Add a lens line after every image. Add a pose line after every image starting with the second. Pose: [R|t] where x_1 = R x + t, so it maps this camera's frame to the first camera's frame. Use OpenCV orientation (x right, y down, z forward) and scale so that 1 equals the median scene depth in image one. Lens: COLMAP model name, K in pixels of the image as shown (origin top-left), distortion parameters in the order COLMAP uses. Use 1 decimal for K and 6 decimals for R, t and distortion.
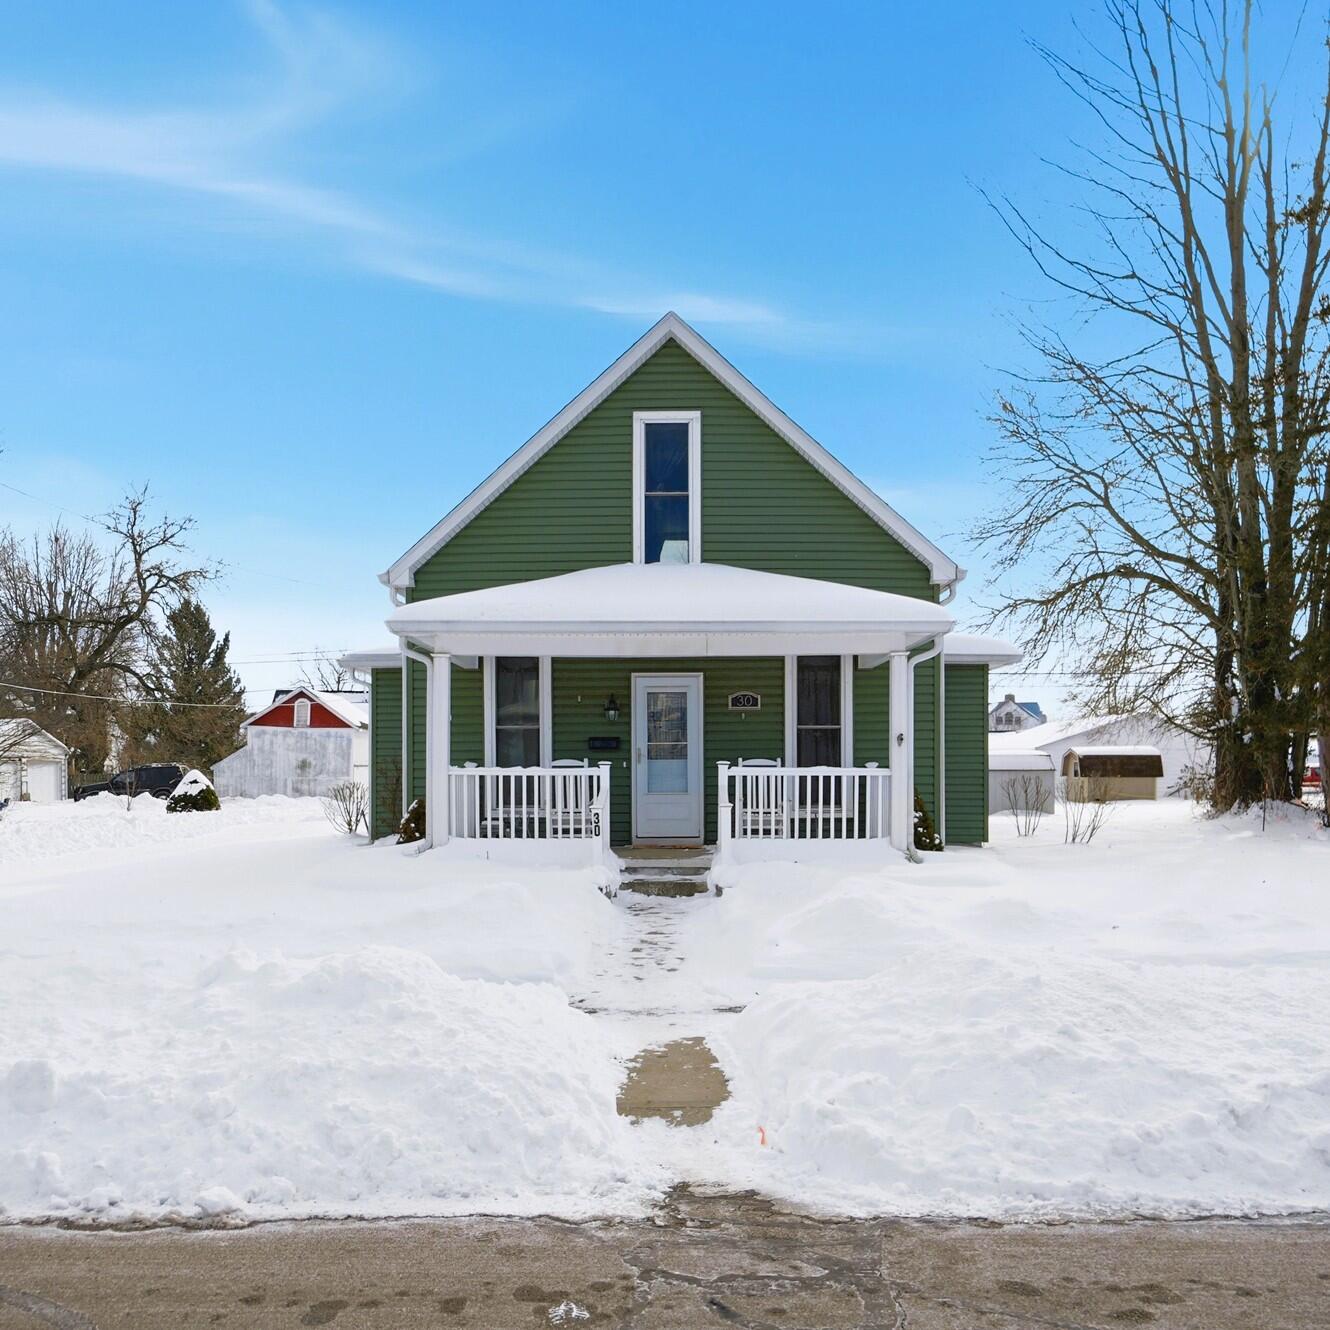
lens RADIAL K [[1211.2, 0, 666.6], [0, 1211.2, 764.0], [0, 0, 1]] dist [0.002133, 0.009014]
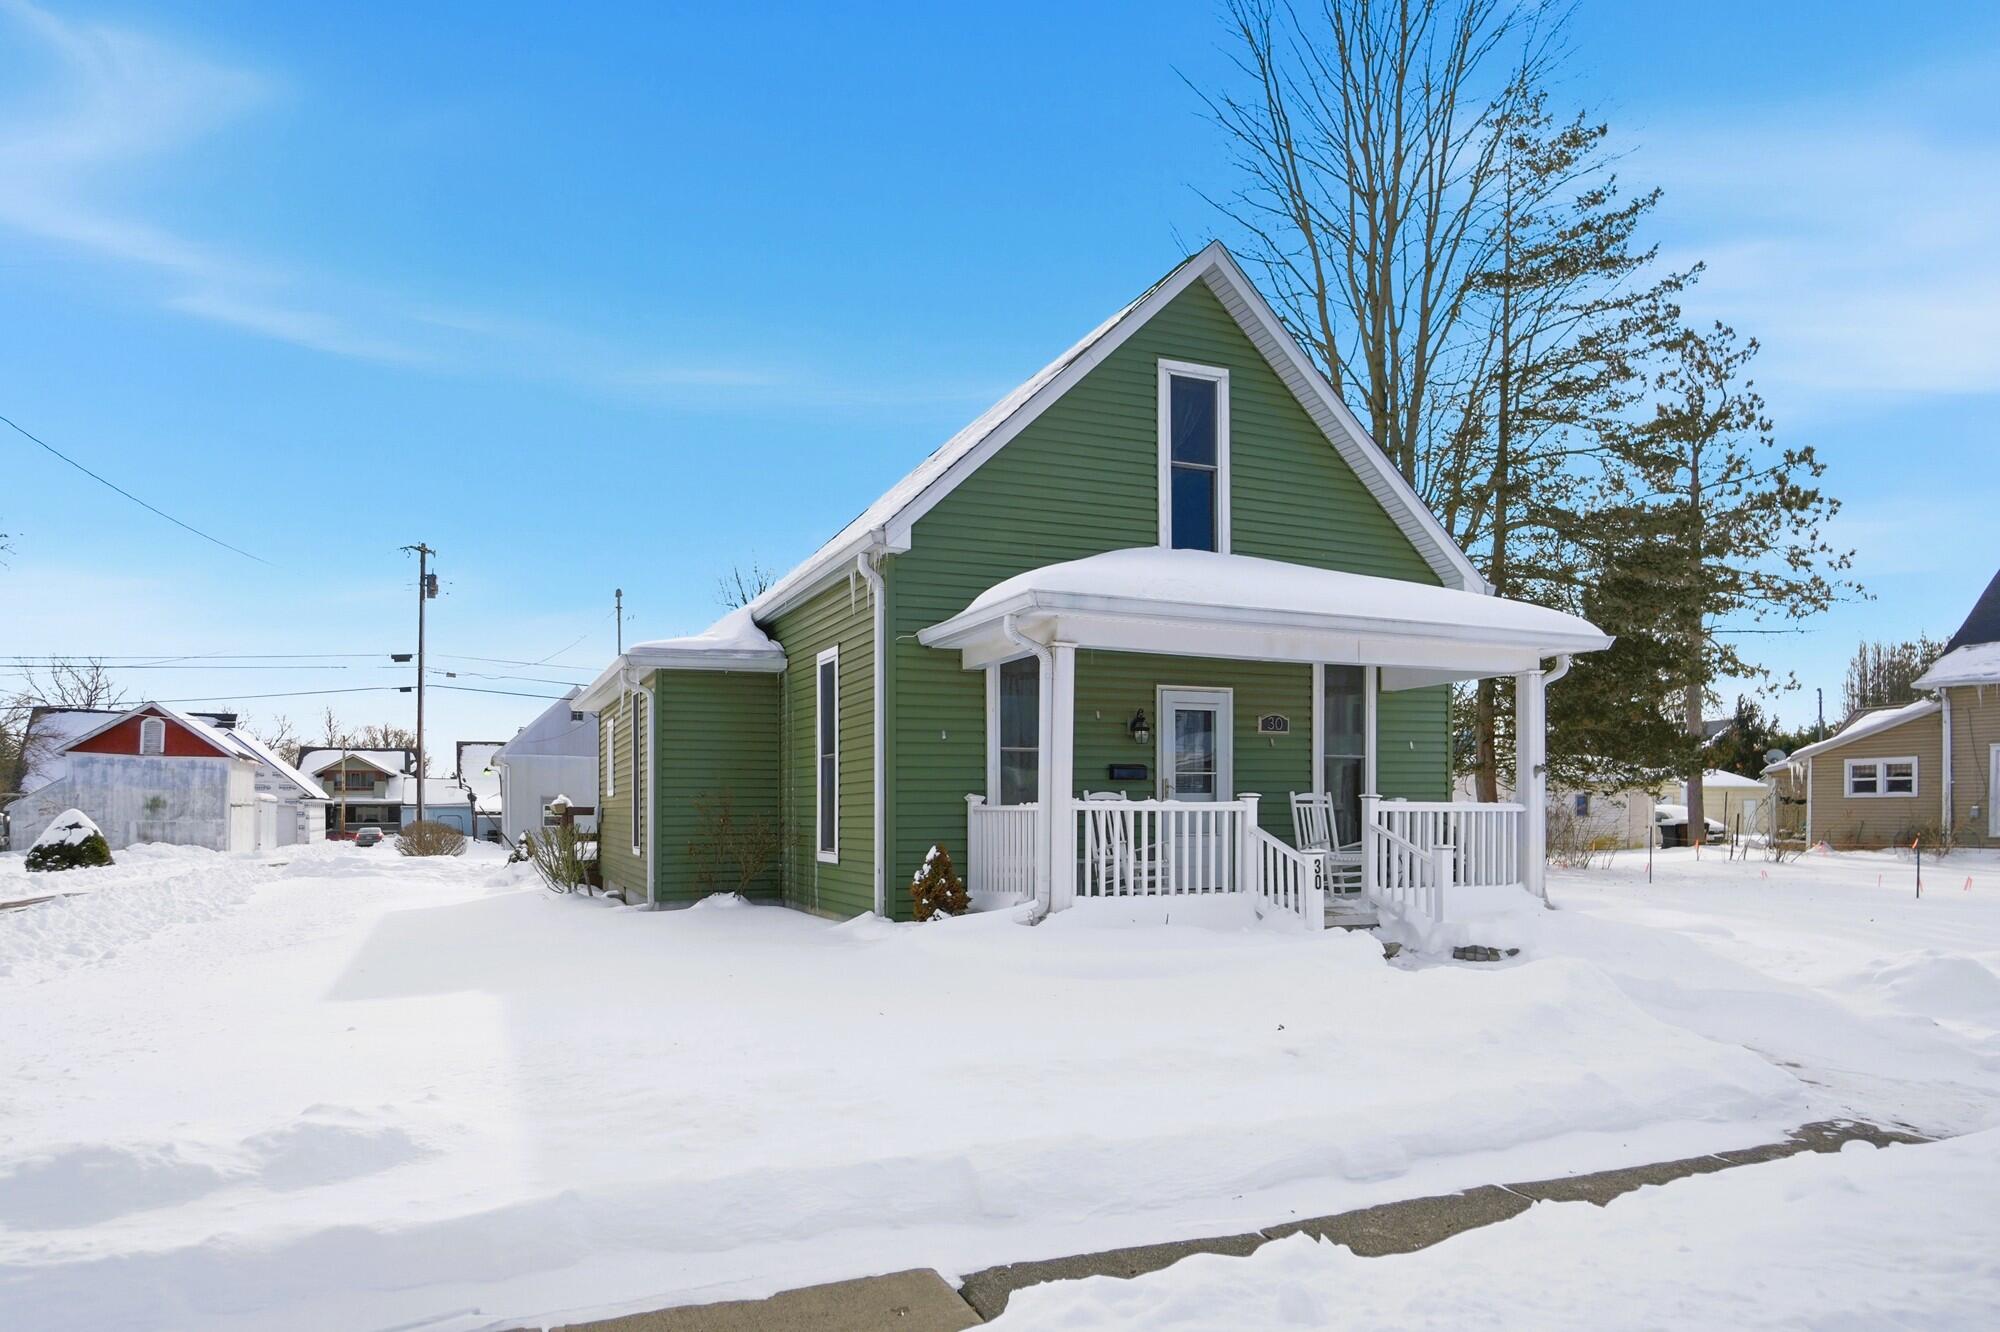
lens RADIAL K [[1199.1, 0, 996.1], [0, 1199.1, 810.4], [0, 0, 1]] dist [0.002570, 0.000352]
pose [[0.913079, -0.000165, 0.407784, -0.448649], [-0.001309, 0.999994, 0.003335, 0.005529], [-0.407781, -0.003579, 0.913073, 0.319142]]
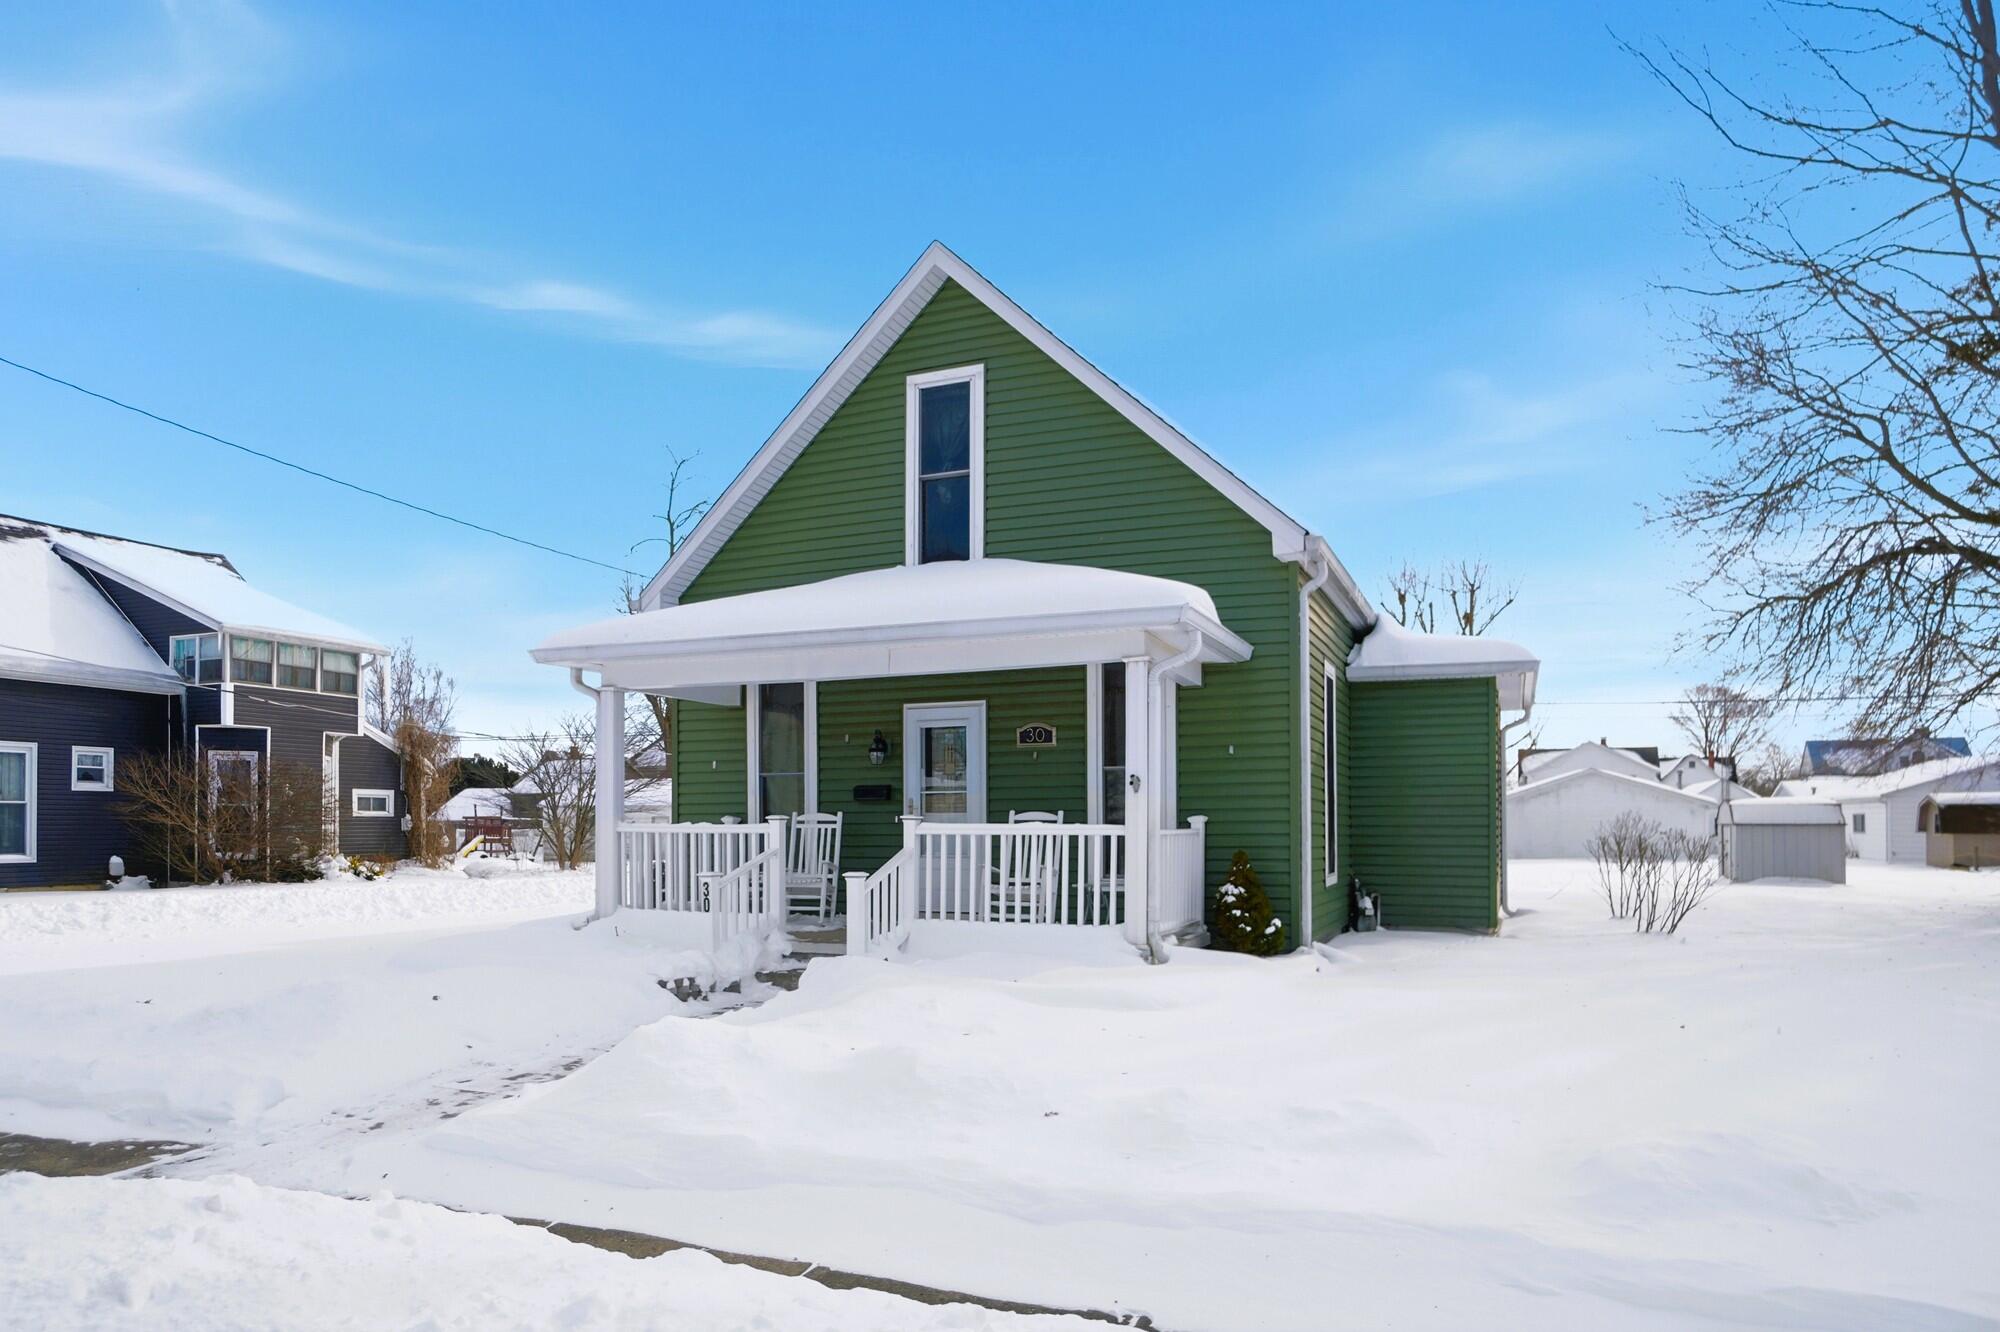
lens RADIAL K [[1241.0, 0, 995.8], [0, 1241.0, 767.6], [0, 0, 1]] dist [0.060460, -0.036950]
pose [[0.928263, -0.017422, -0.371516, 0.327383], [0.000631, 0.998975, -0.045271, 0.003034], [0.371924, 0.041789, 0.927322, 0.272270]]
